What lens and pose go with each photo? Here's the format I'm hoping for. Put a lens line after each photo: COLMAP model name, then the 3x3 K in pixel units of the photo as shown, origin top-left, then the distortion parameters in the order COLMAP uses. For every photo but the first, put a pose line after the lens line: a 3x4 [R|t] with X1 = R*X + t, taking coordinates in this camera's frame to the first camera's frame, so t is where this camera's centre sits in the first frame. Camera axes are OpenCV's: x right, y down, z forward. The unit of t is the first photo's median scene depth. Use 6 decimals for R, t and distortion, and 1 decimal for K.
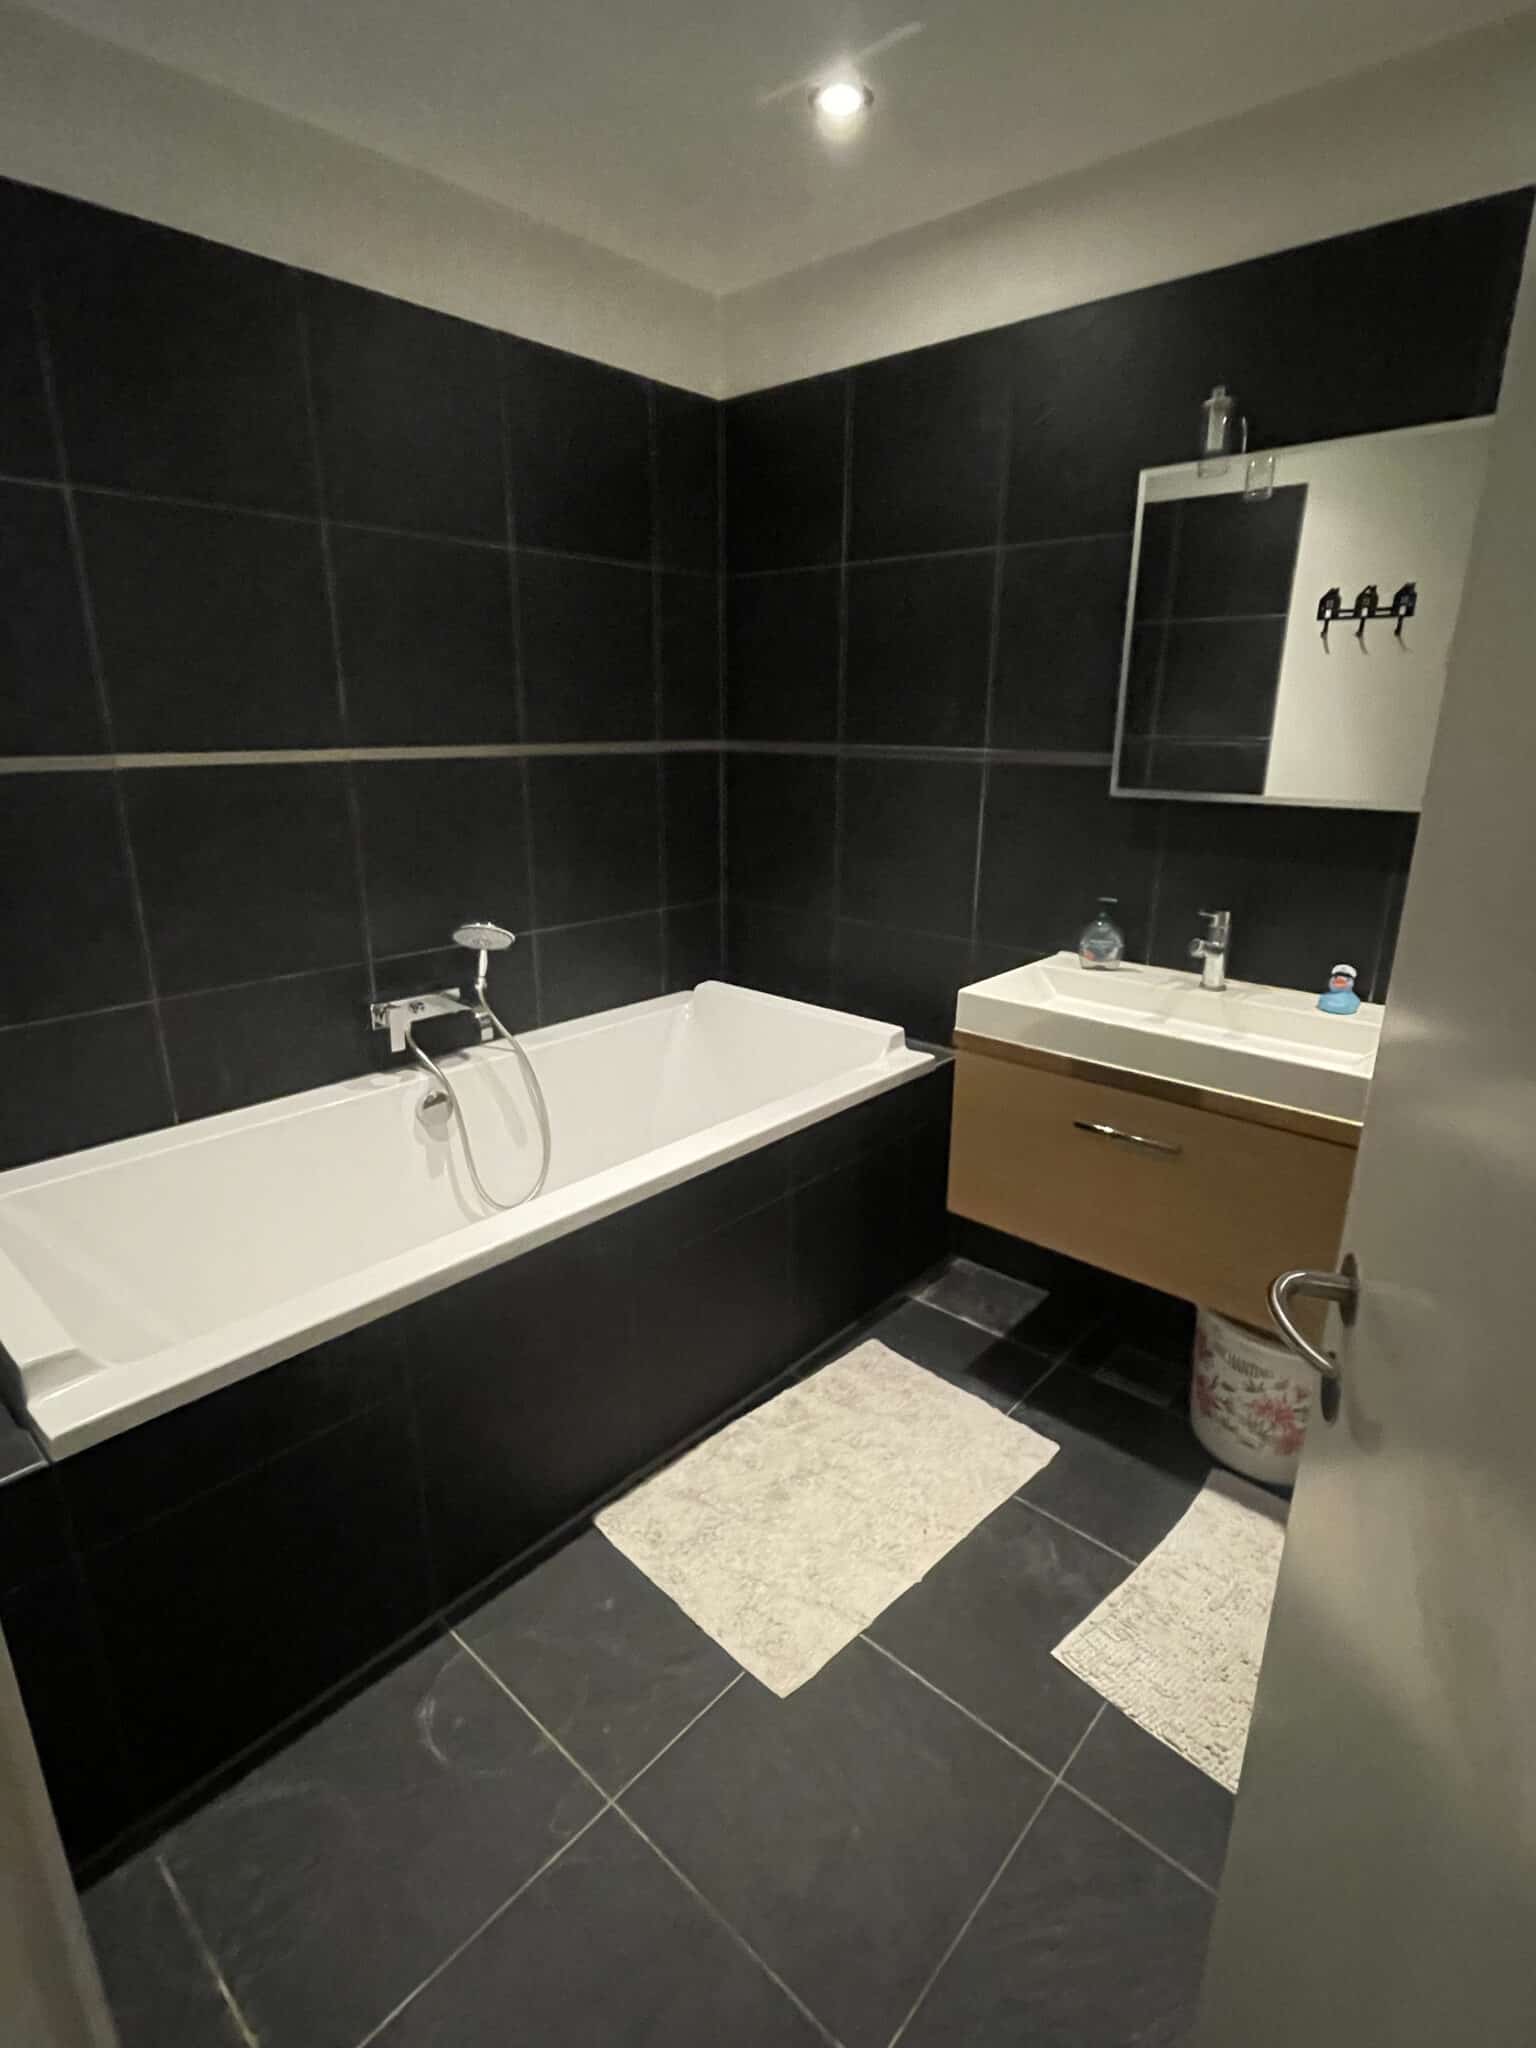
lens RADIAL K [[1017.3, 0, 767.9], [0, 1017.3, 1019.1], [0, 0, 1]] dist [-0.002273, -0.000741]
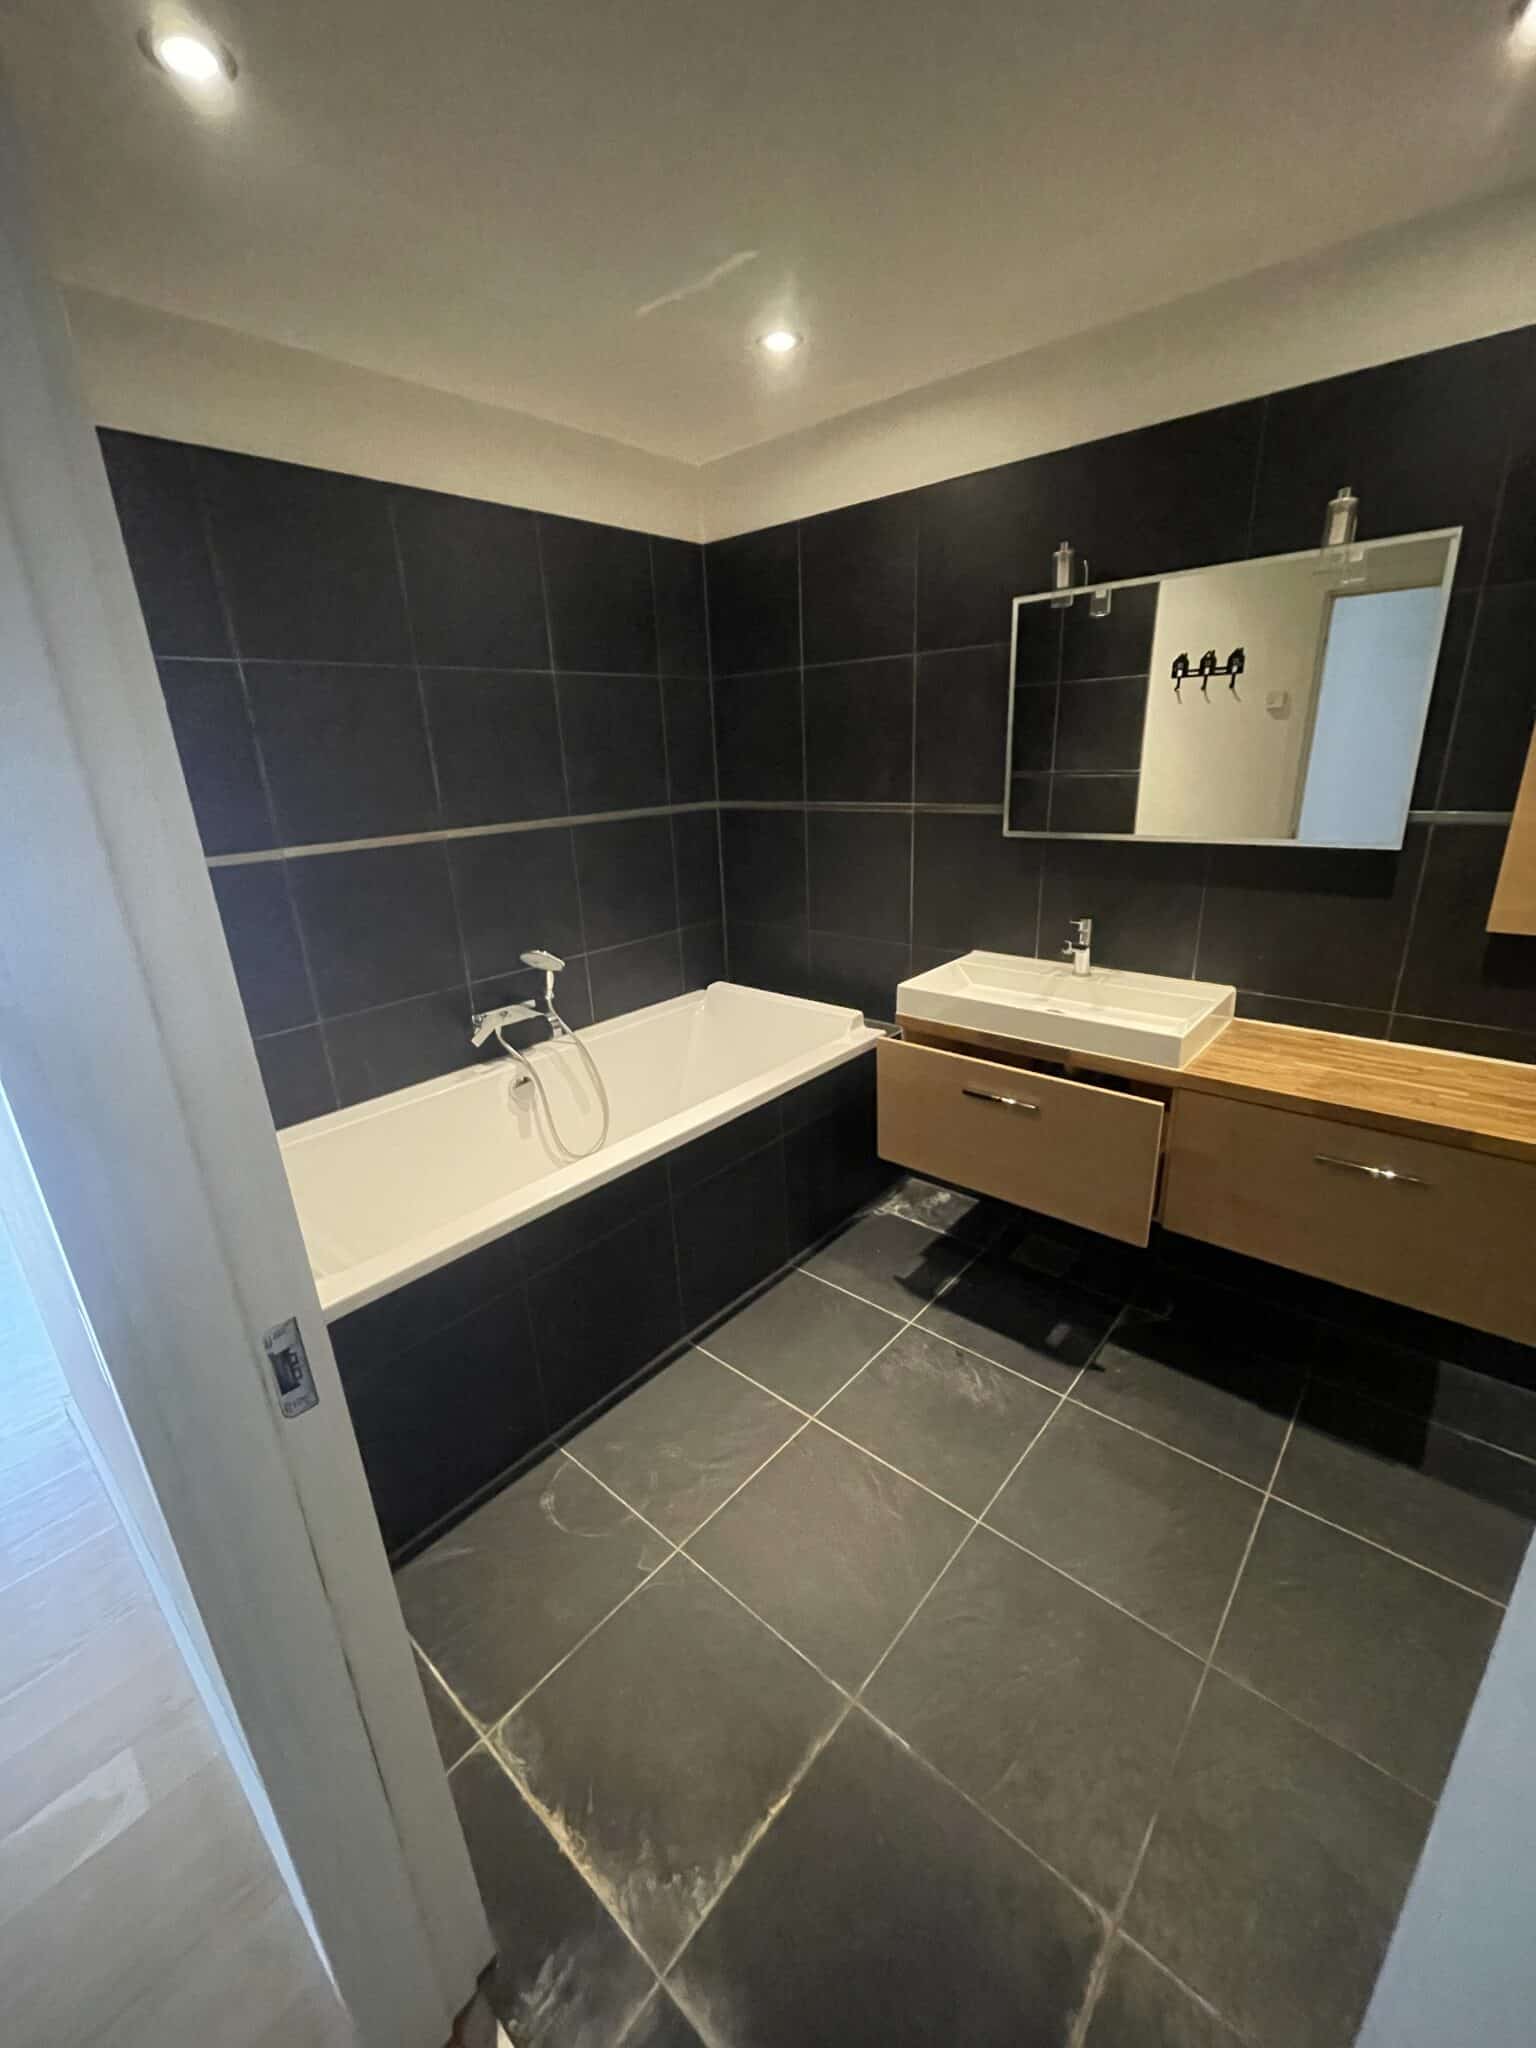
lens RADIAL K [[825.5, 0, 769.4], [0, 825.5, 1026.6], [0, 0, 1]] dist [-0.005295, 0.000347]
pose [[0.998824, -0.048480, 0.000587, 0.009422], [0.048428, 0.998187, 0.035741, -0.018303], [-0.002319, -0.035671, 0.999361, -0.107644]]
